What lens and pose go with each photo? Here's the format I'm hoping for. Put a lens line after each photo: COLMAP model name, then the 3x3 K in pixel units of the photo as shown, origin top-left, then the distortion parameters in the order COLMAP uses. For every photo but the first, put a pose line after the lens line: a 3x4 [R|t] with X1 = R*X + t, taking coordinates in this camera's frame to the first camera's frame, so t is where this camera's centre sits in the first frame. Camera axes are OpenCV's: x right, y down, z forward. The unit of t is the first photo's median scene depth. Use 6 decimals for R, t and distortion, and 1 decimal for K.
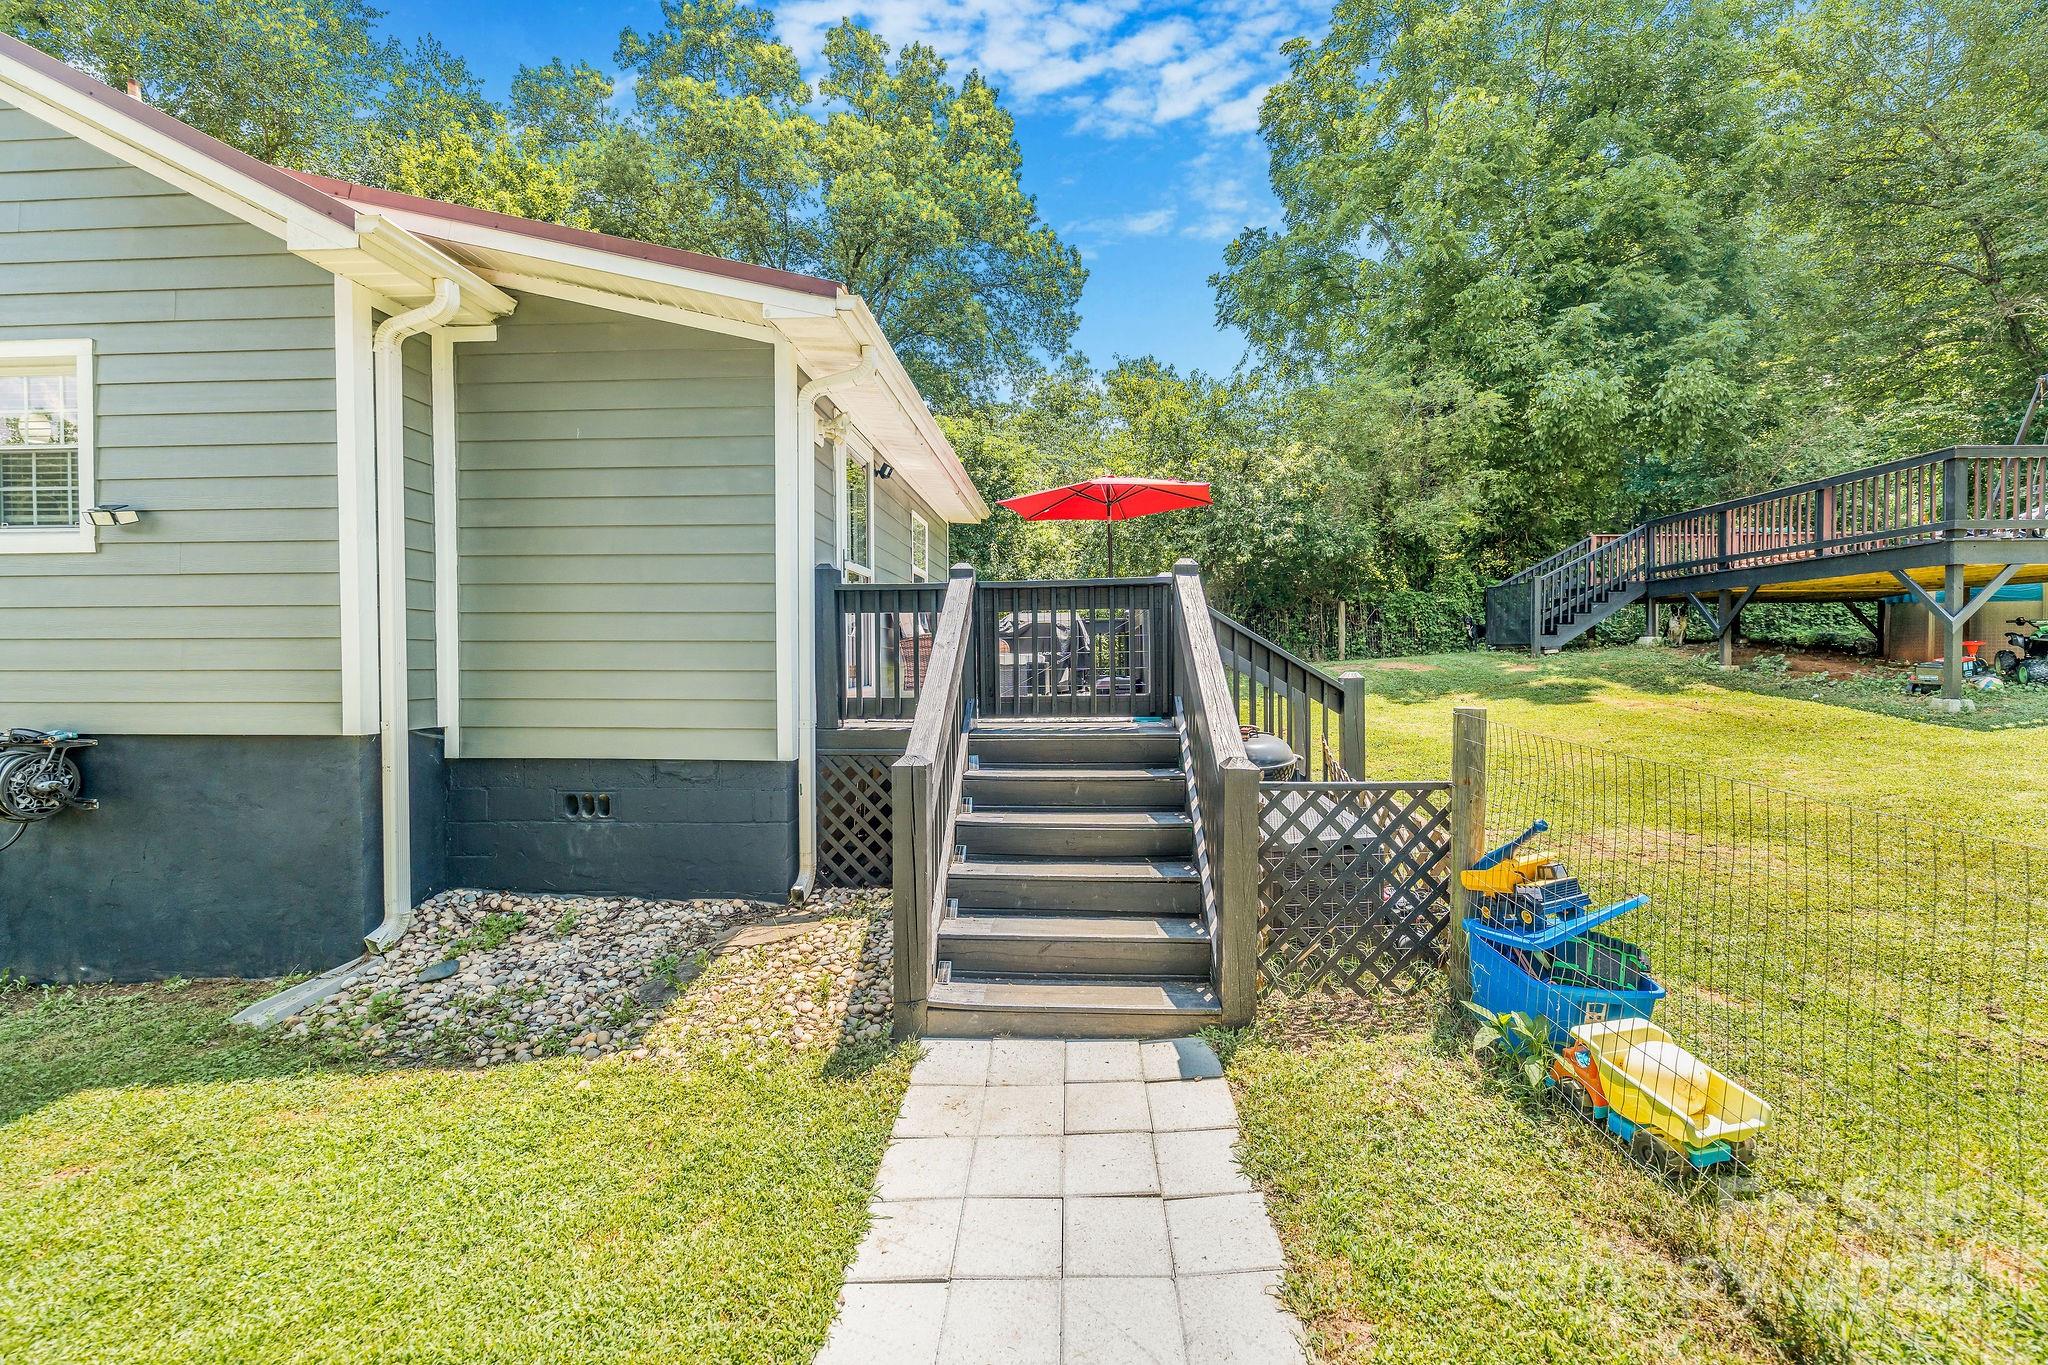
lens RADIAL K [[844.3, 0, 1035.1], [0, 844.3, 683.0], [0, 0, 1]] dist [0.009749, -0.003979]
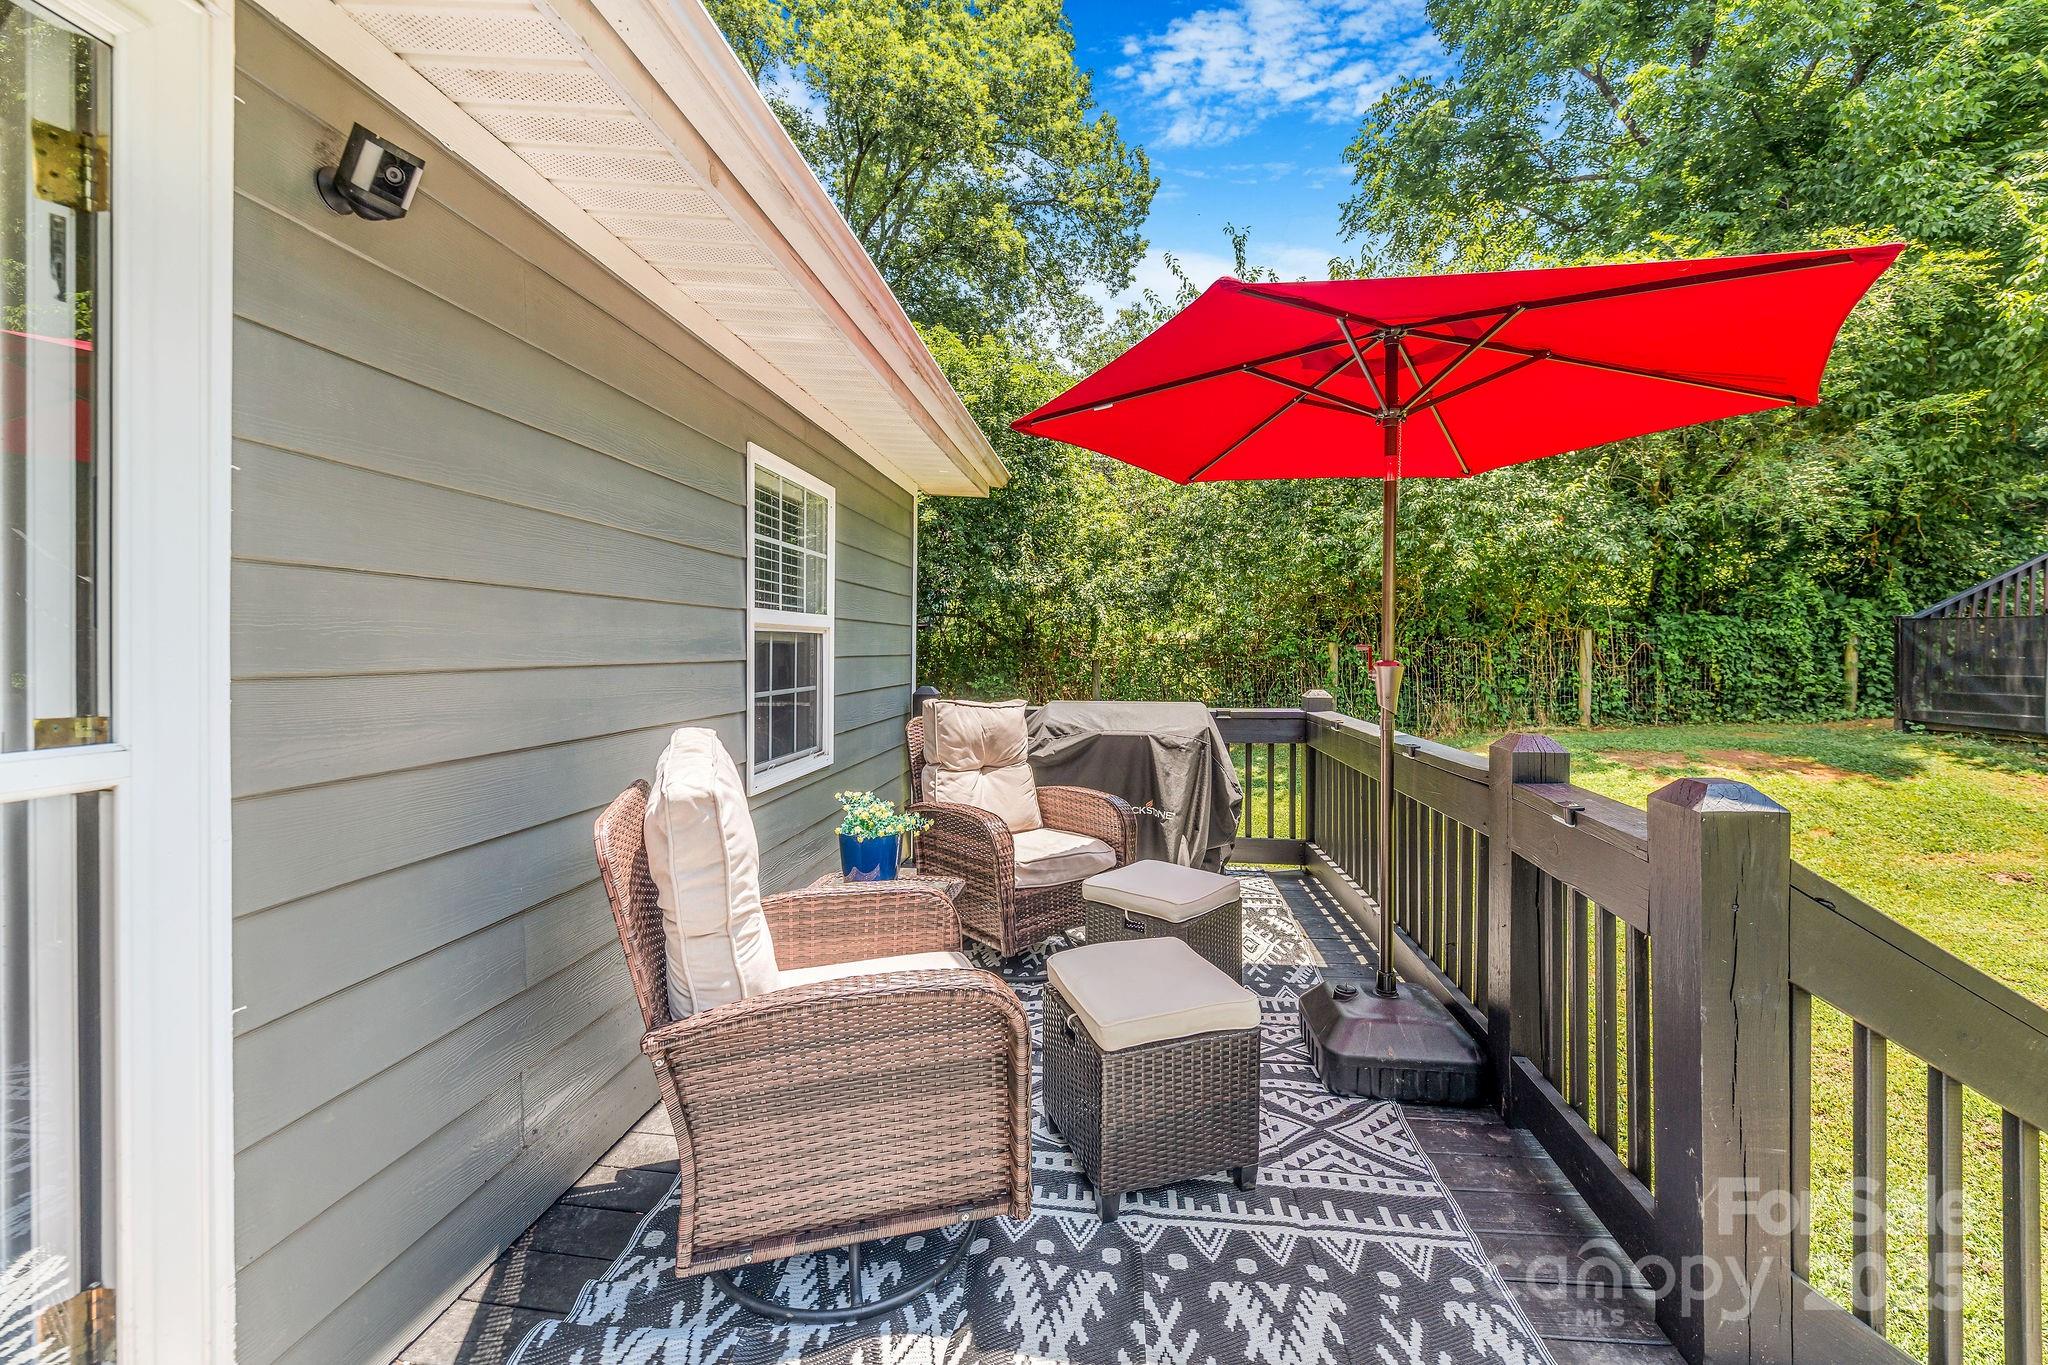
lens RADIAL K [[844.3, 0, 1046.4], [0, 844.3, 657.4], [0, 0, 1]] dist [0.009749, -0.003979]
pose [[0.999201, 0.011336, -0.038314, -0.006772], [-0.011876, 0.999833, -0.013894, -0.050957], [0.038150, 0.014338, 0.999169, 0.294275]]
